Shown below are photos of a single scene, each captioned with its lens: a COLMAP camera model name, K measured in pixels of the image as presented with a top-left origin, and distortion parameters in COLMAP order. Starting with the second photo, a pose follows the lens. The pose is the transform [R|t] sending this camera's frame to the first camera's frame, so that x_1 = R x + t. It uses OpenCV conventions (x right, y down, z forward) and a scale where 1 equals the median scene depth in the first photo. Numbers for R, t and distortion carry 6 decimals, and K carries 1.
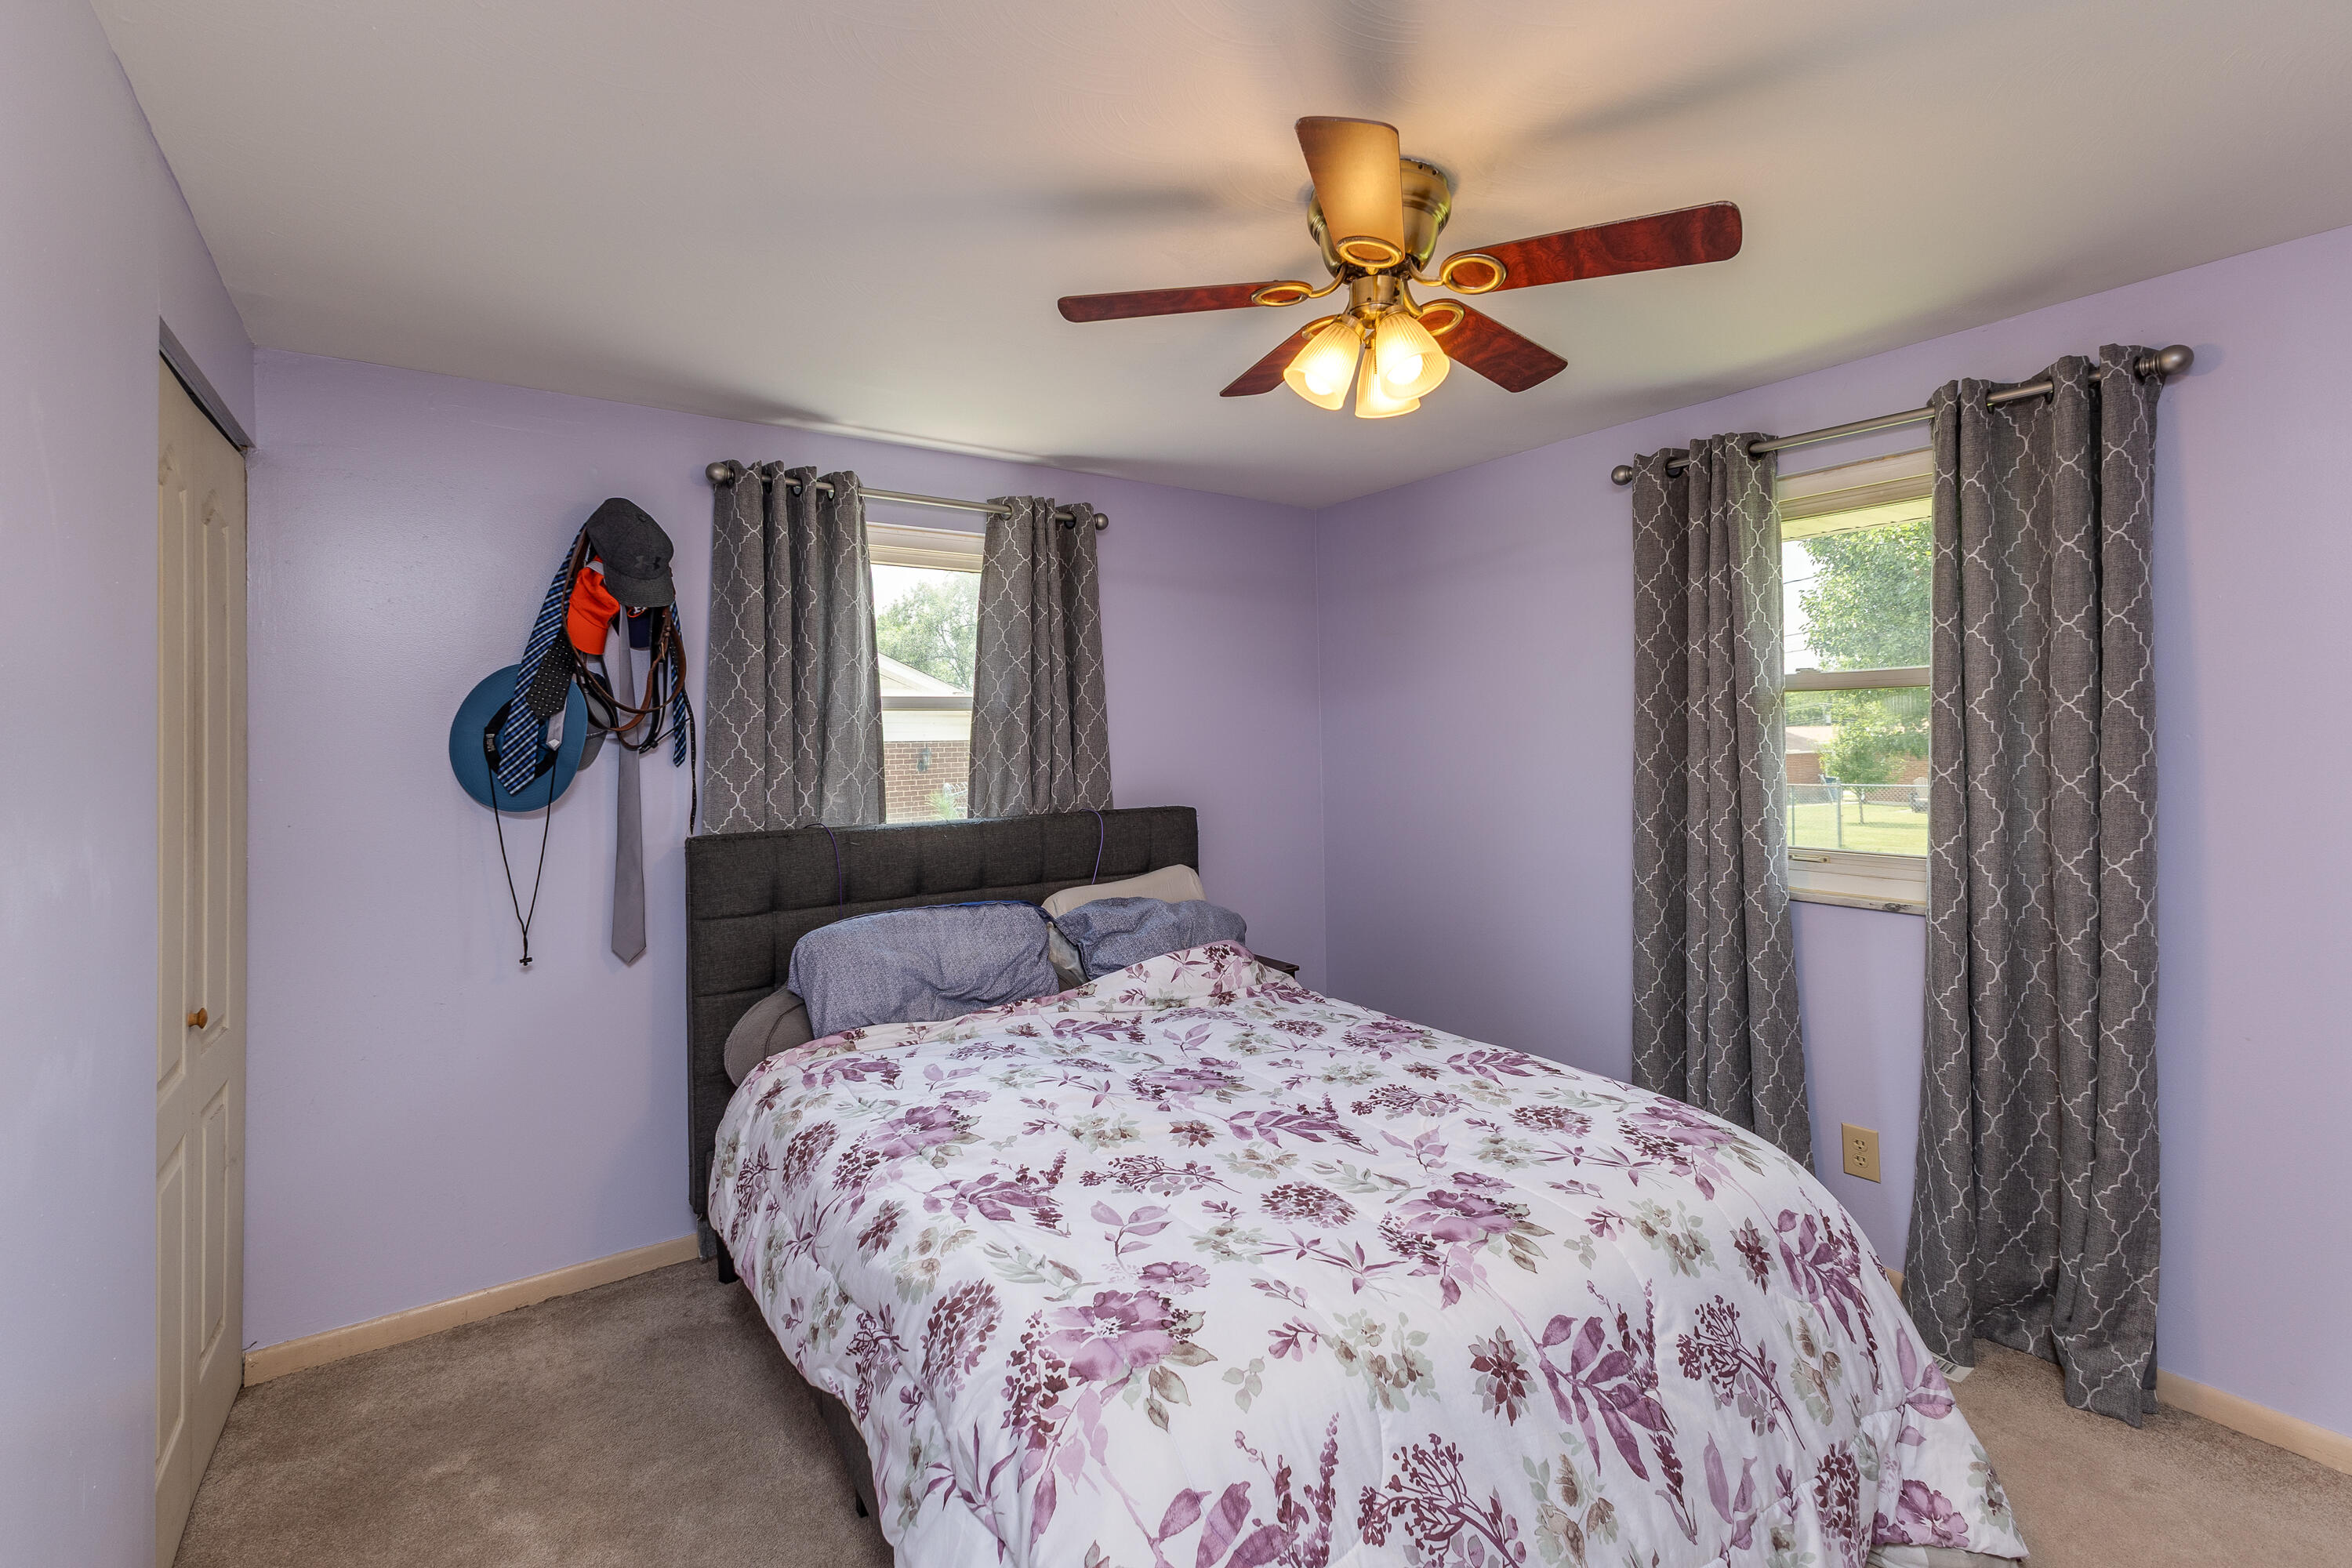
lens RADIAL K [[1035.4, 0, 1185.6], [0, 1035.4, 727.0], [0, 0, 1]] dist [0.001846, 0.000597]
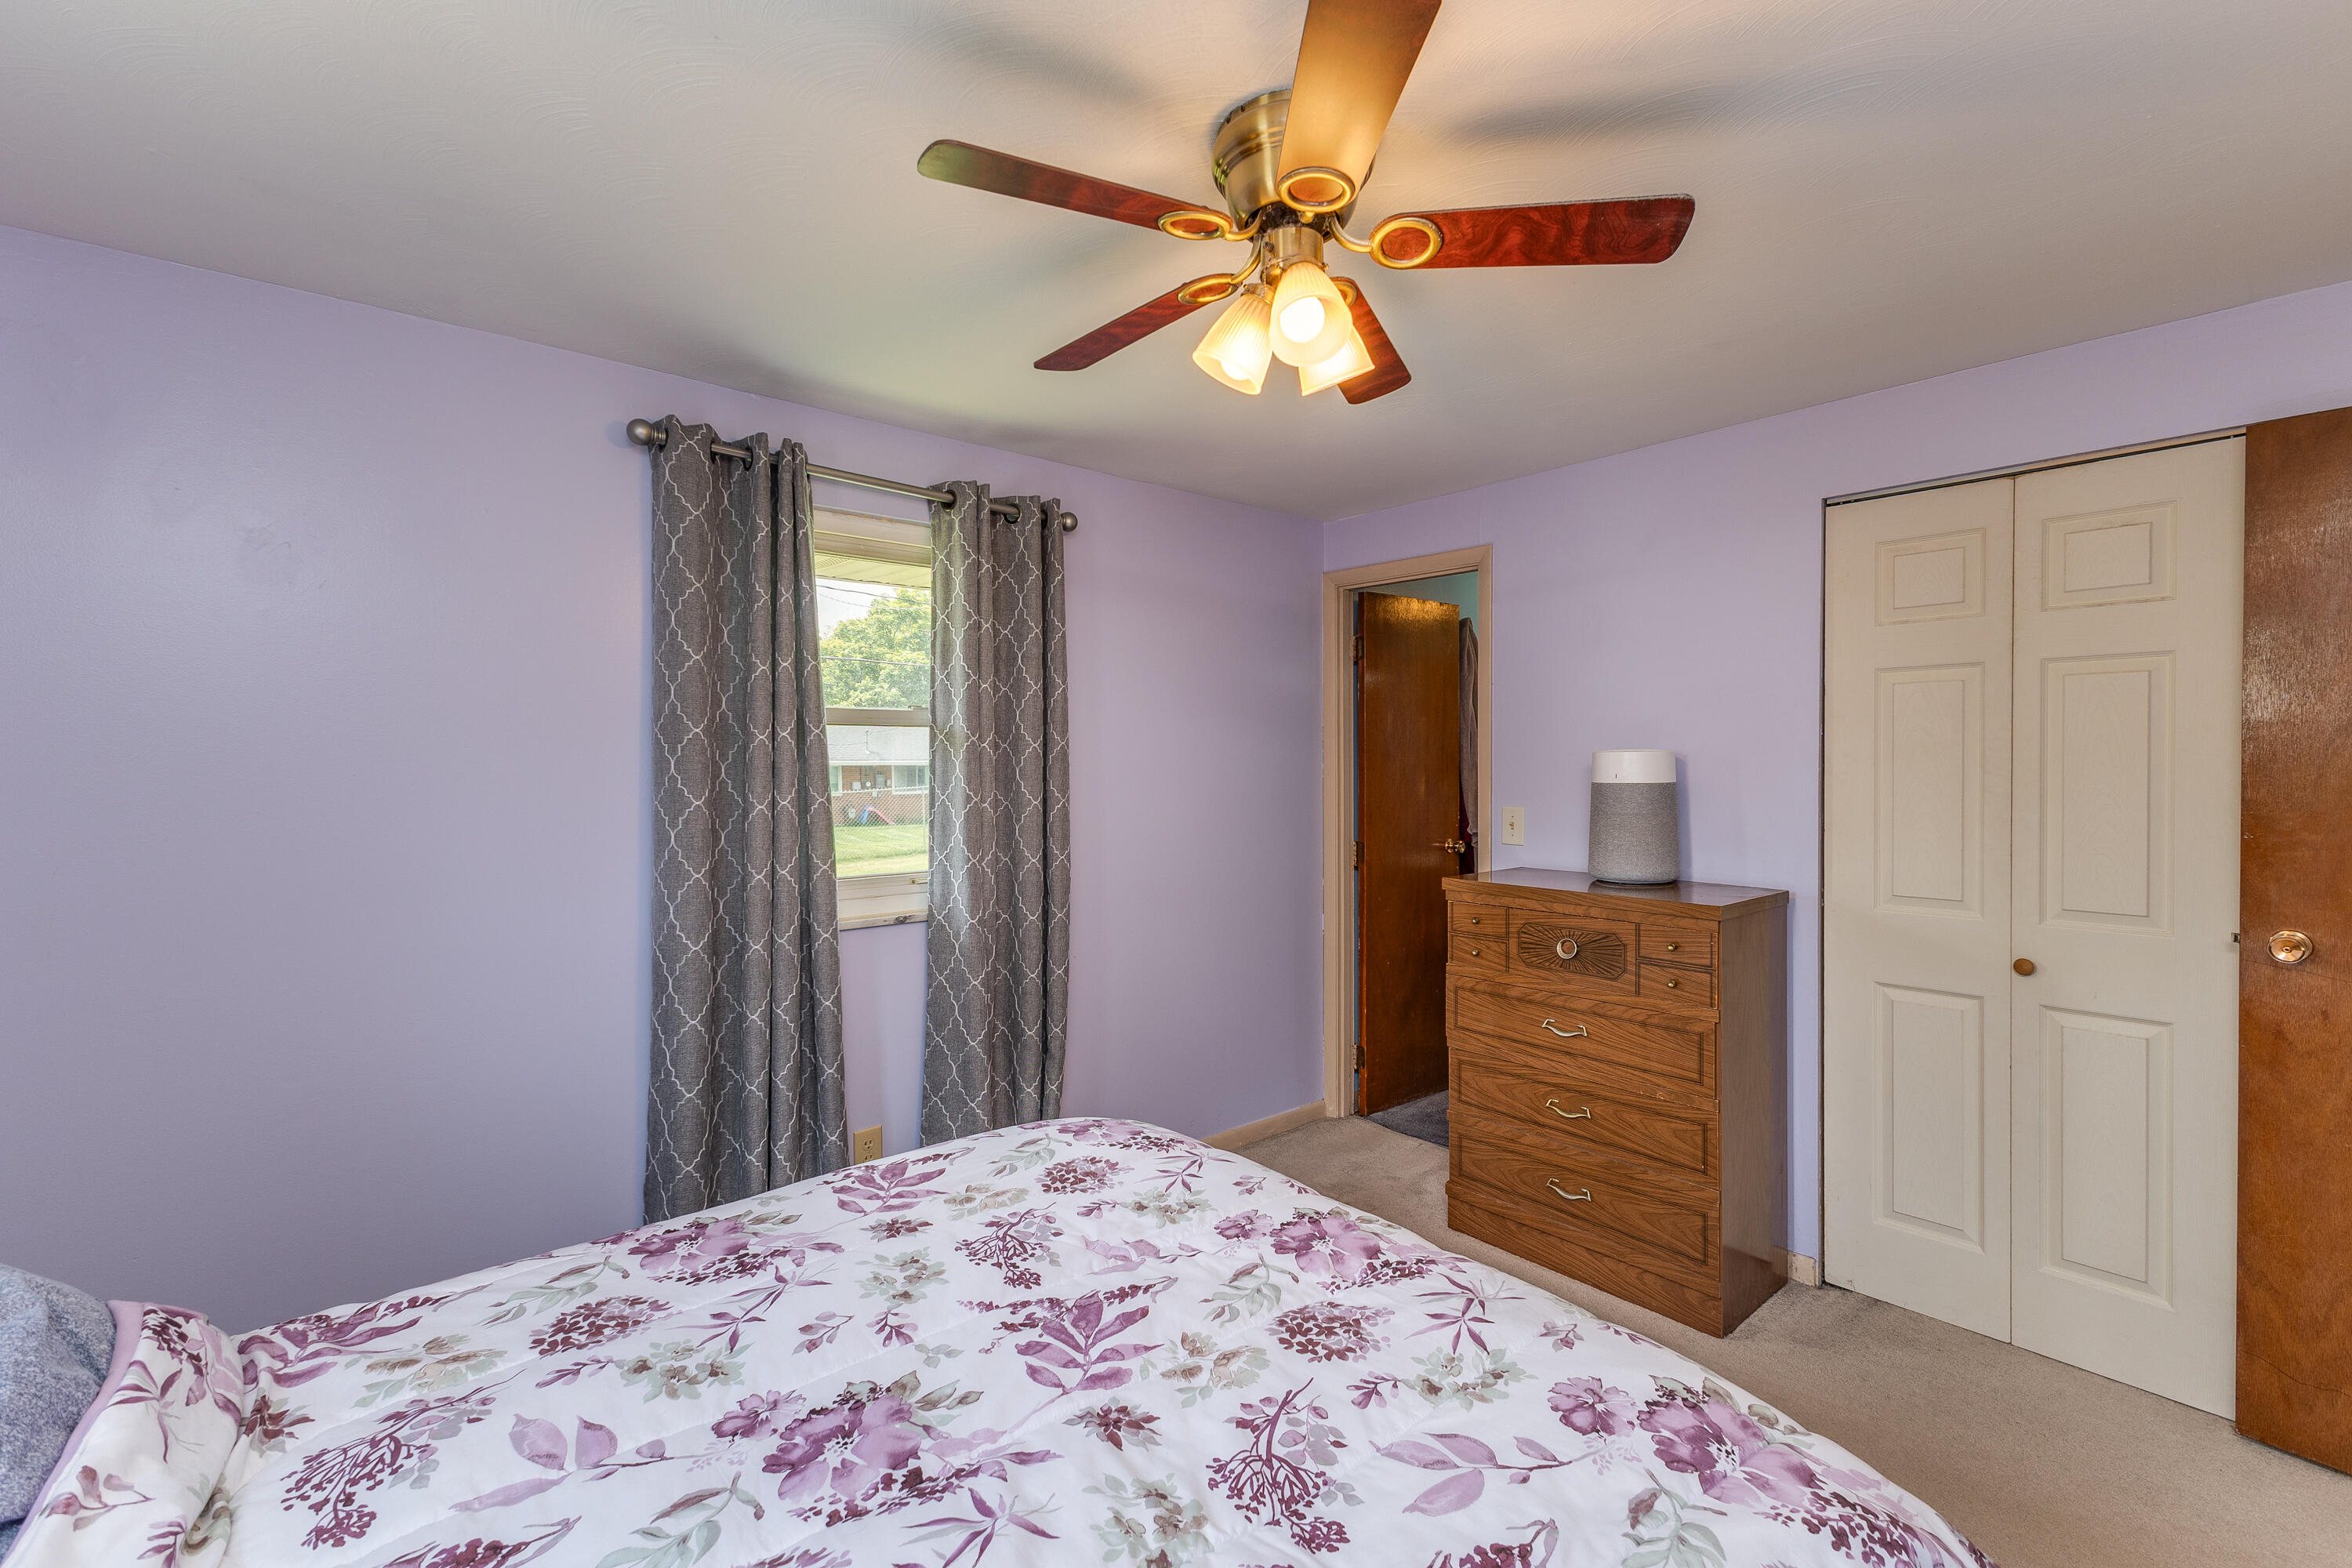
lens RADIAL K [[1018.6, 0, 1173.5], [0, 1018.6, 761.7], [0, 0, 1]] dist [0.015718, -0.000168]
pose [[-0.096810, 0.013325, 0.995214, -0.552570], [-0.007103, 0.999876, -0.014078, 0.017161], [-0.995278, -0.008432, -0.096703, 0.967073]]
